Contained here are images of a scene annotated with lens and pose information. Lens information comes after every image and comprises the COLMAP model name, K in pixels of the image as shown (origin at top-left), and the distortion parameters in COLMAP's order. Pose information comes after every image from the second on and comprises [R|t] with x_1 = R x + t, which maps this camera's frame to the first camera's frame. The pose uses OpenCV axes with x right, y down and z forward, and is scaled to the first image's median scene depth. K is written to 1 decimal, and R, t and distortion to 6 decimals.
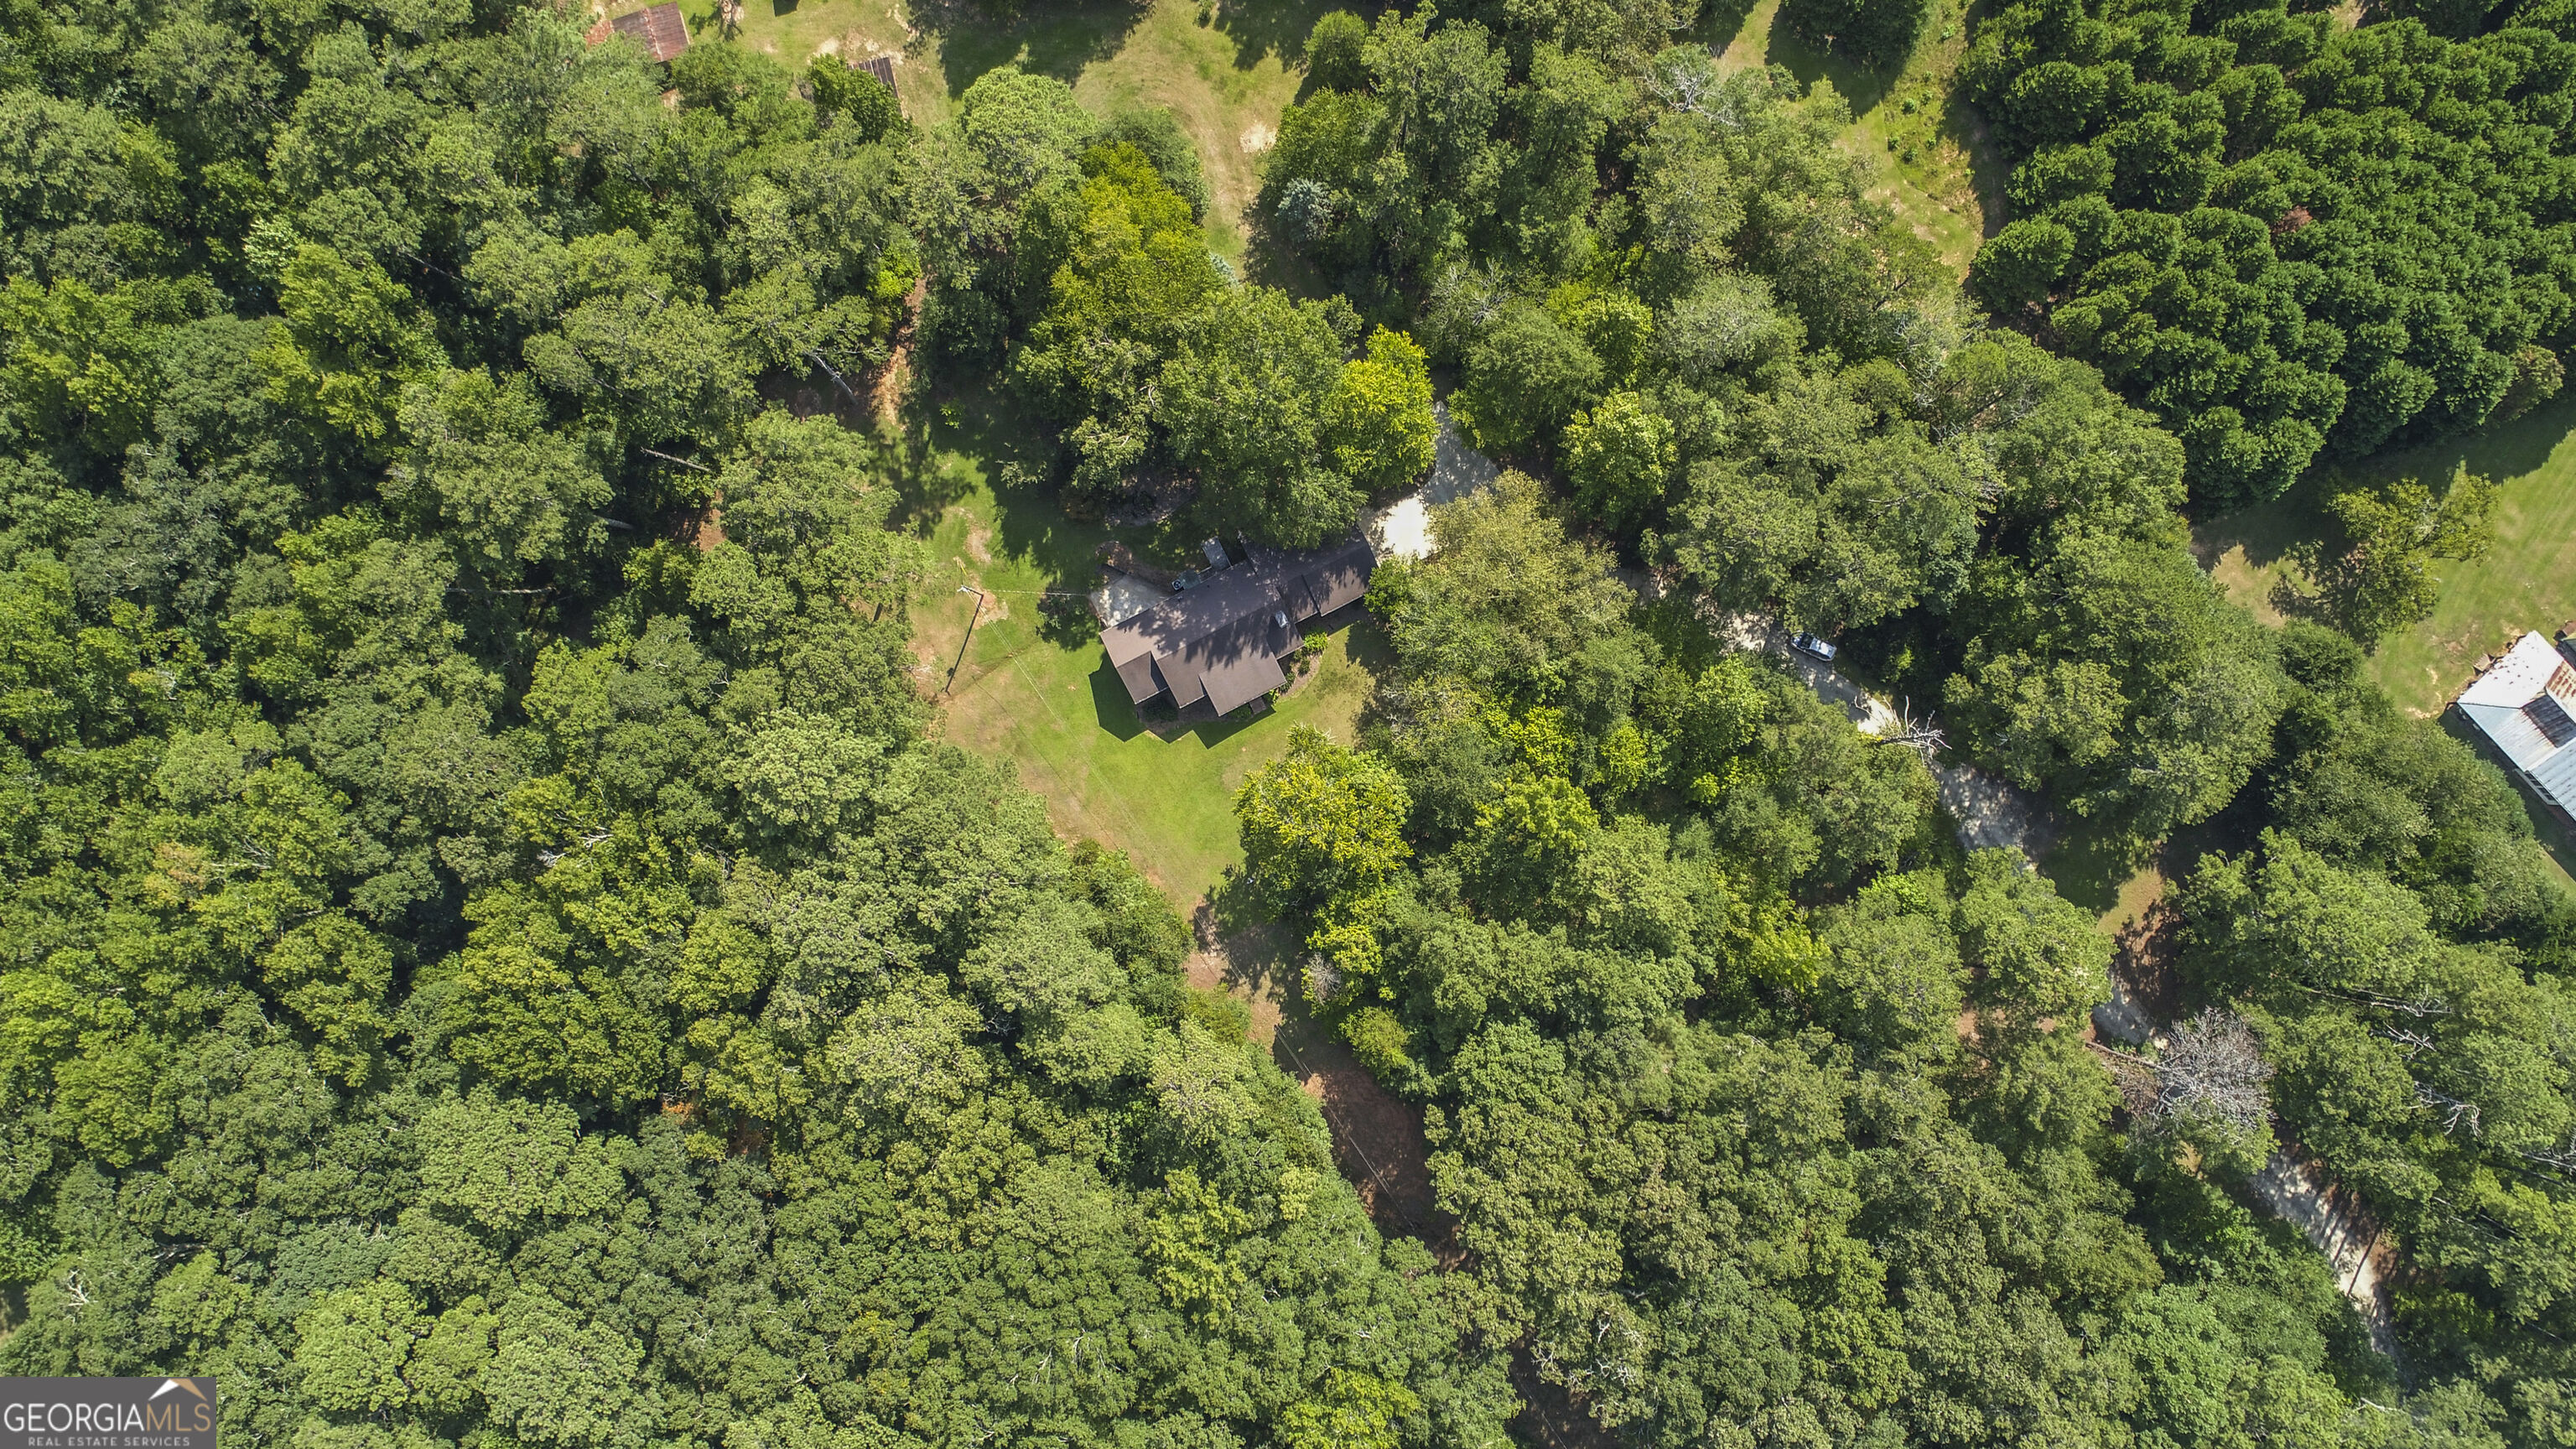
lens RADIAL K [[1669.7, 0, 1288.0], [0, 1669.7, 724.5], [0, 0, 1]] dist [0.000458, -0.000766]
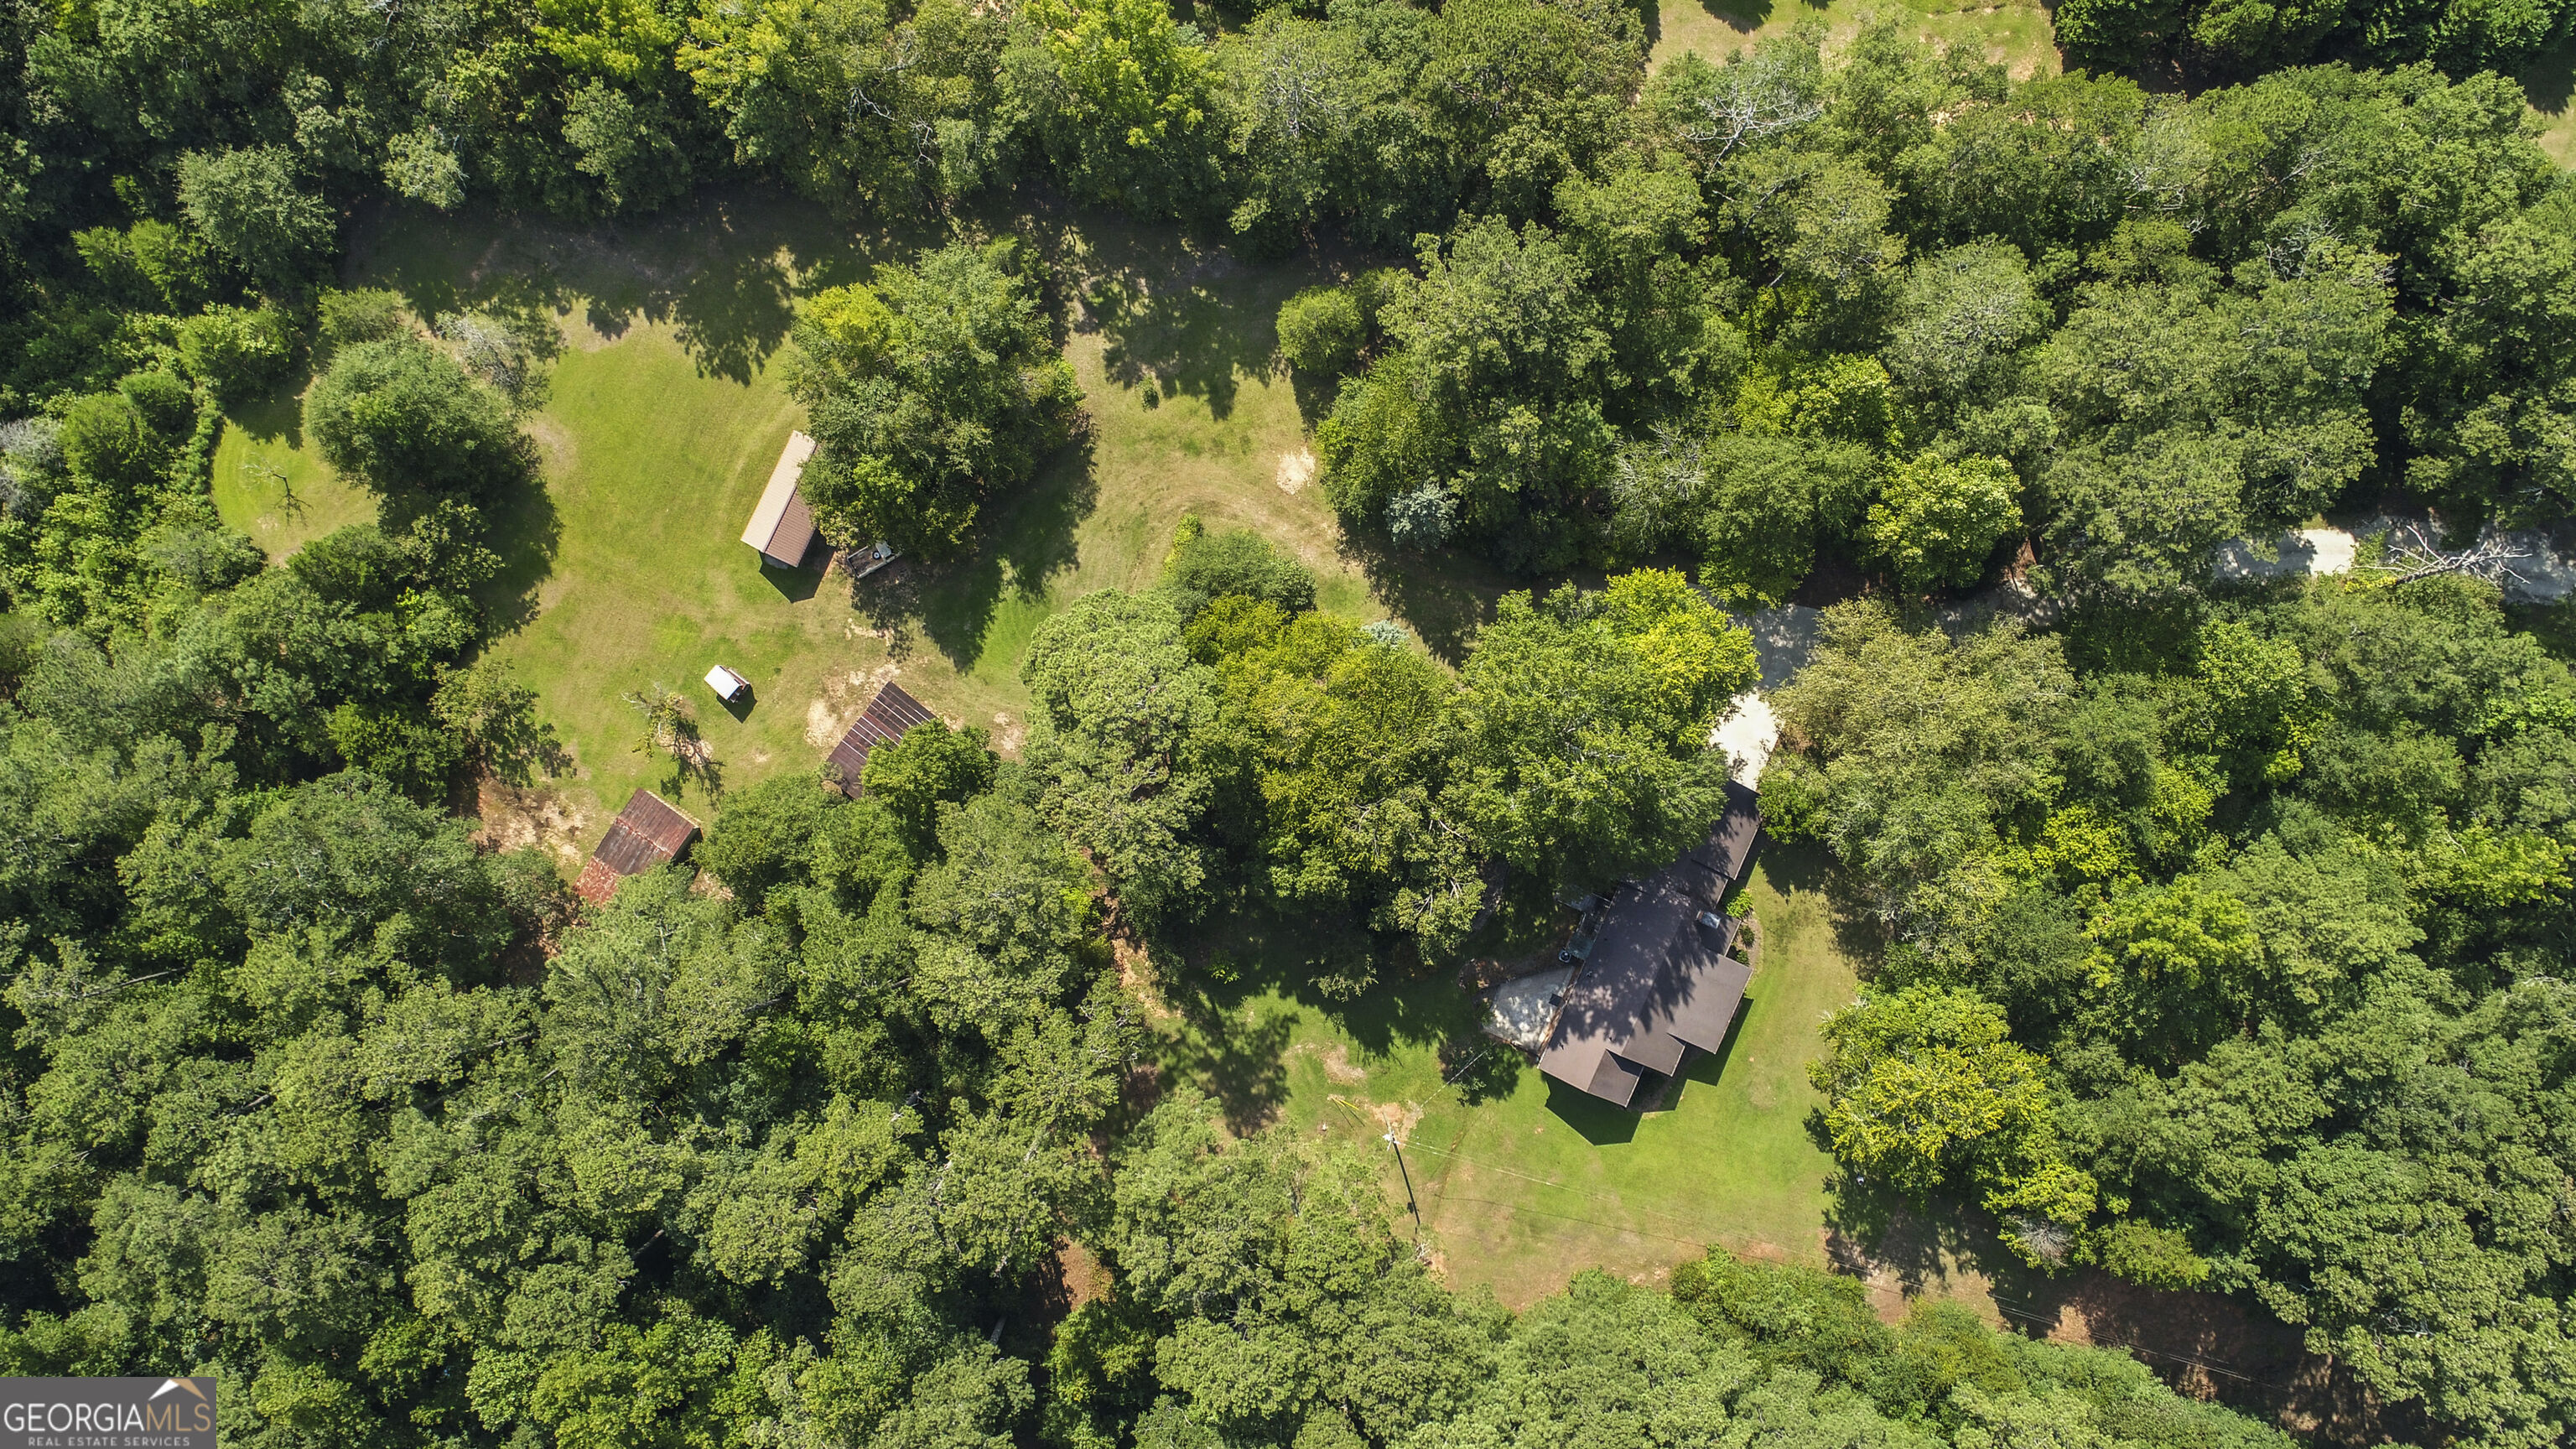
lens RADIAL K [[1669.7, 0, 1288.0], [0, 1669.7, 724.5], [0, 0, 1]] dist [0.000458, -0.000766]
pose [[0.776278, -0.630354, 0.006799, -0.113079], [0.630338, 0.776307, 0.004566, -0.279733], [-0.008157, 0.000741, 0.999966, 0.189924]]
